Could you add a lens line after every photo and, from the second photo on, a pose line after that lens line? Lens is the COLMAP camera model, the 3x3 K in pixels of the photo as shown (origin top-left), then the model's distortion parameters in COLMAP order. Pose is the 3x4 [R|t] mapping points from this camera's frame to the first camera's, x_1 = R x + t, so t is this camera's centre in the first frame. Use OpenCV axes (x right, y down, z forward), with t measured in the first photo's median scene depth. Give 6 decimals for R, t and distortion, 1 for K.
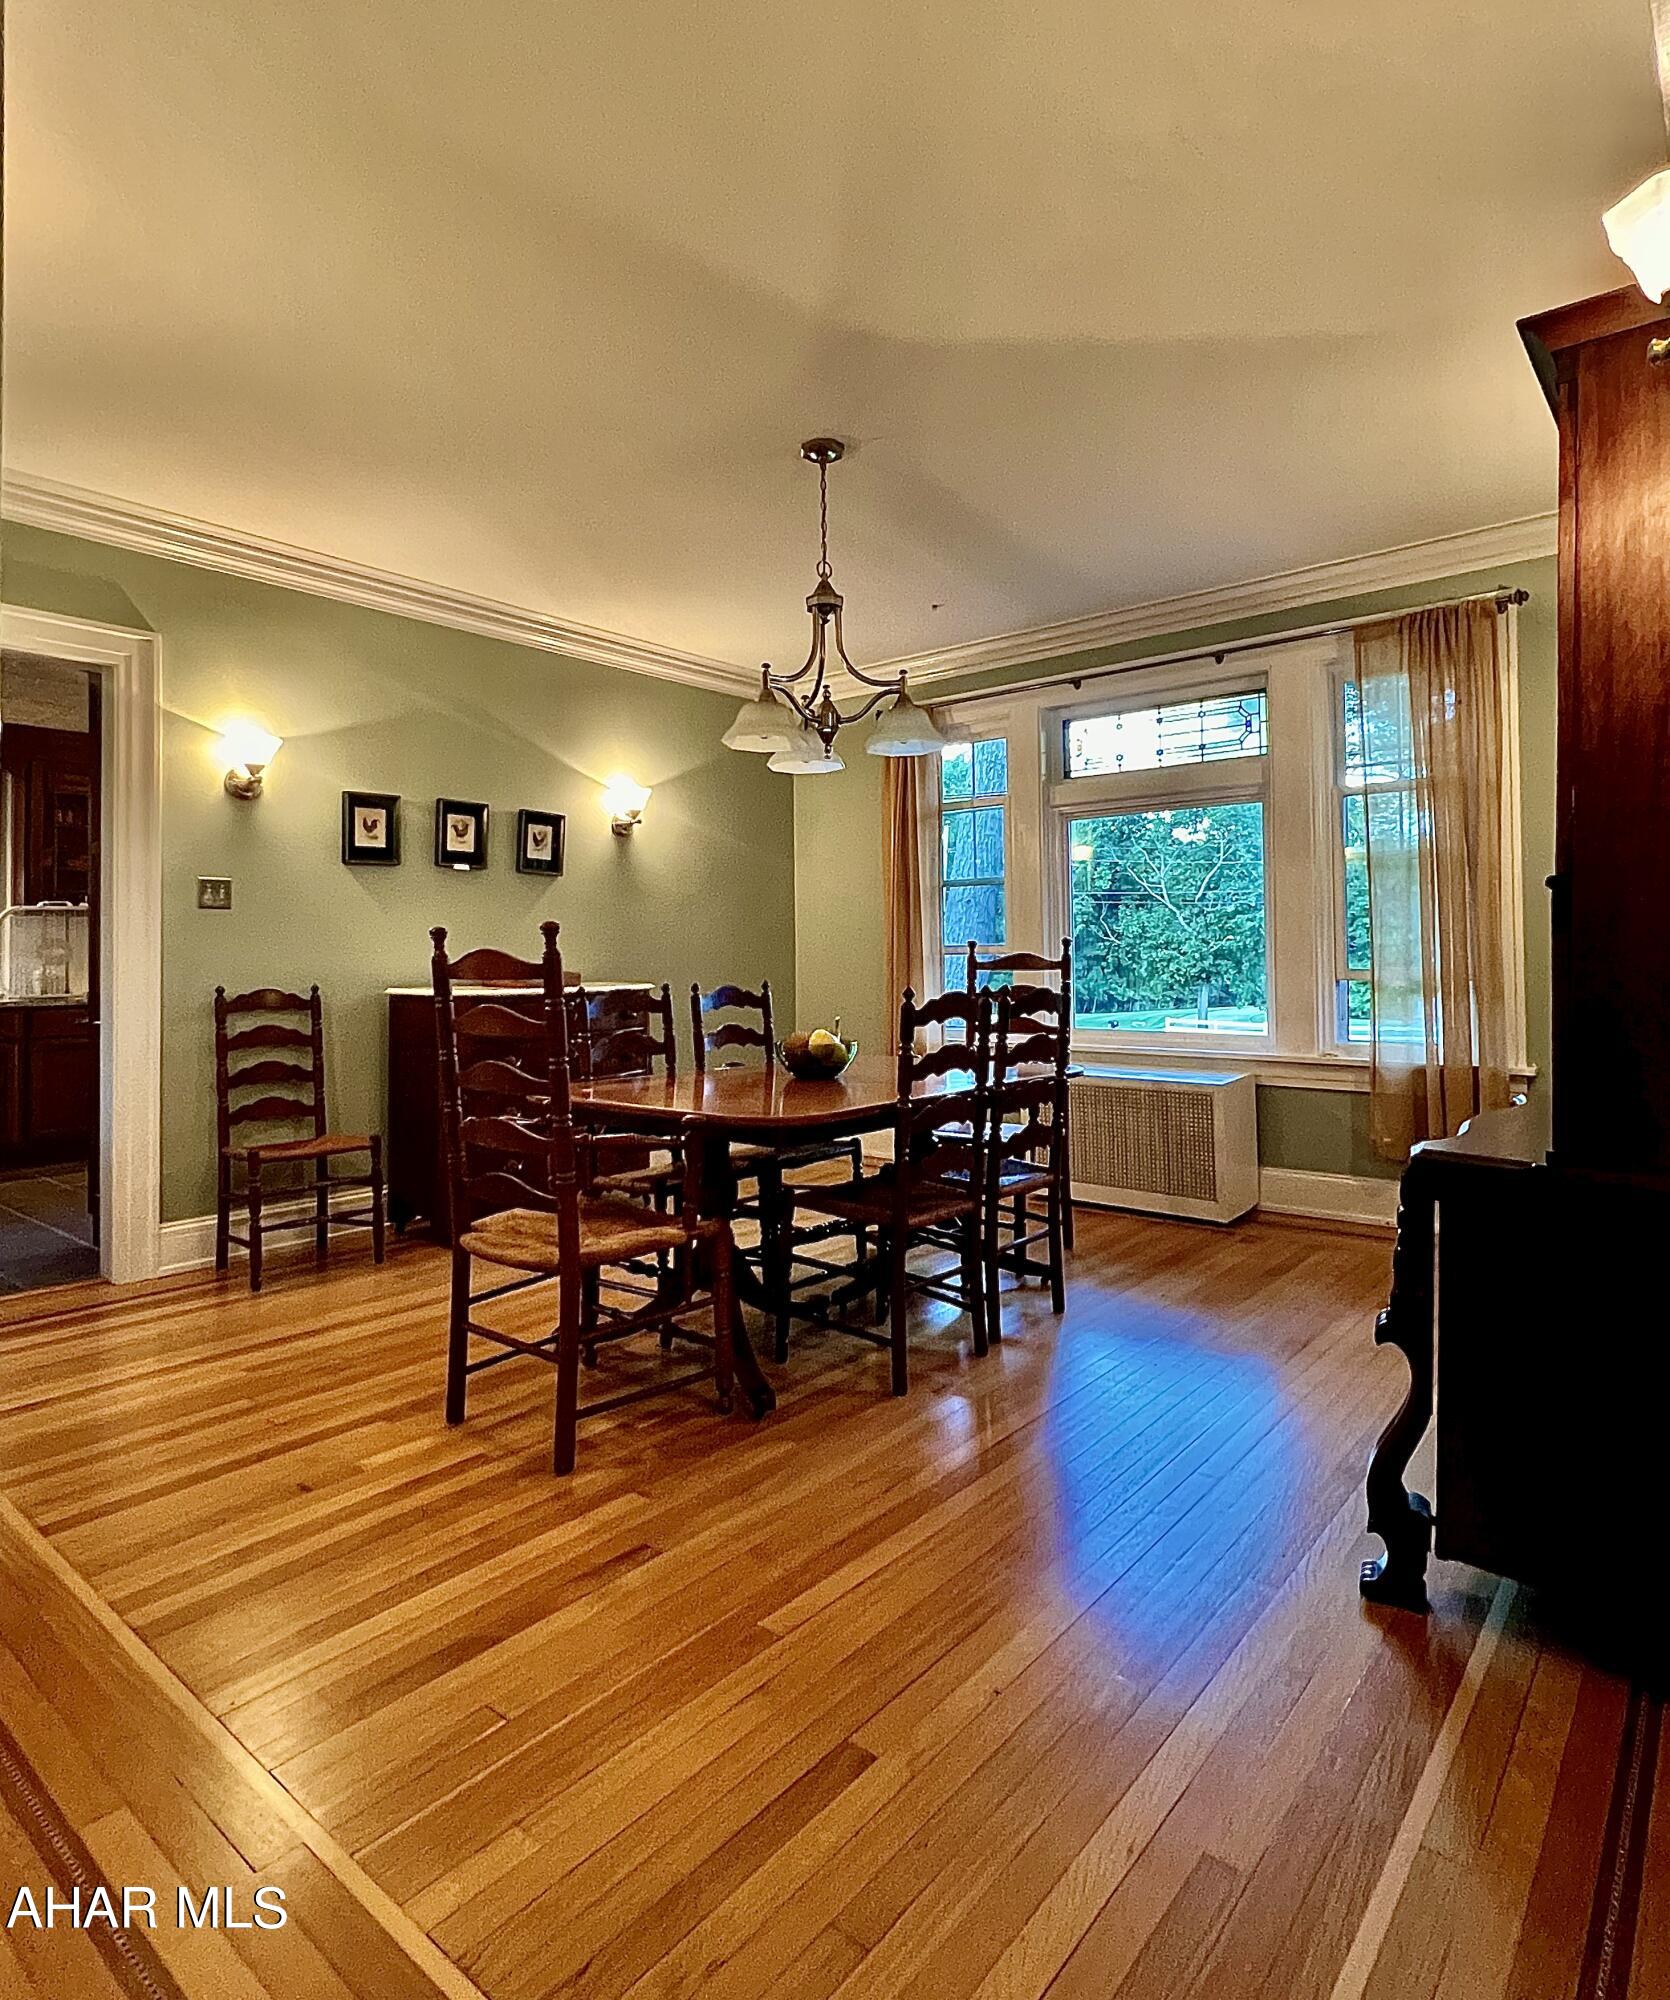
lens RADIAL K [[1150.9, 0, 835.0], [0, 1150.9, 1000.0], [0, 0, 1]] dist [-0.000081, 0.000198]
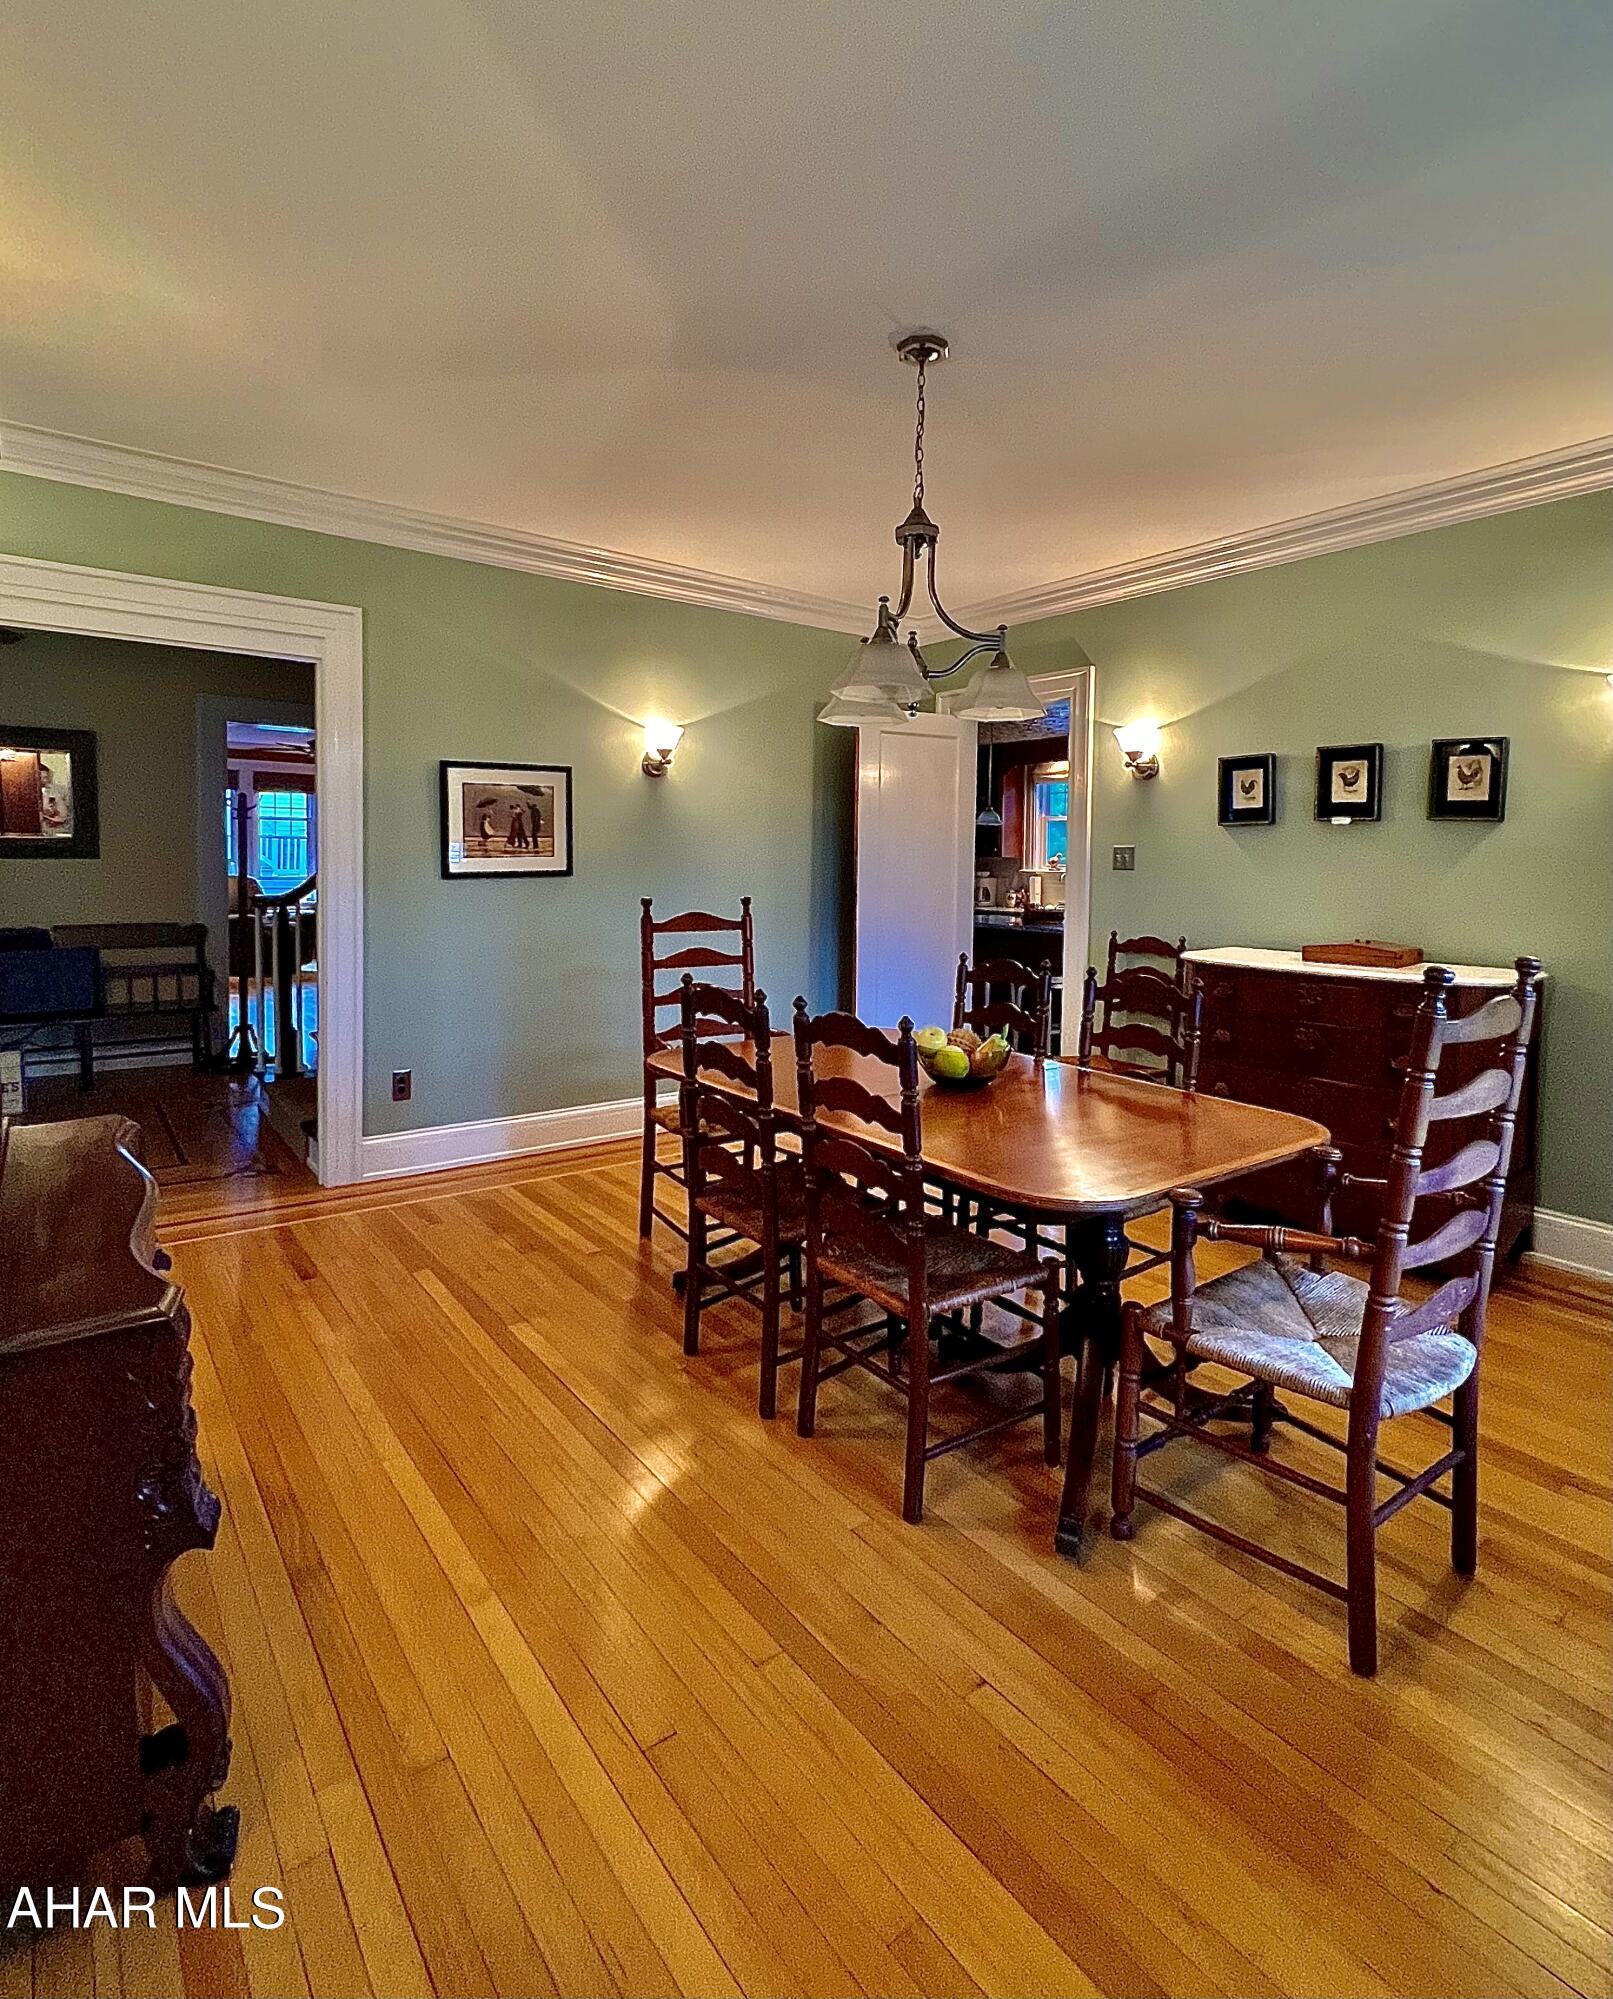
lens RADIAL K [[1044.9, 0, 806.5], [0, 1044.9, 999.5], [0, 0, 1]] dist [-0.000558, -0.000198]
pose [[-0.204604, 0.130408, -0.970119, 0.606328], [-0.049141, 0.988467, 0.143239, -0.078343], [0.977611, 0.076979, -0.195836, 0.811016]]
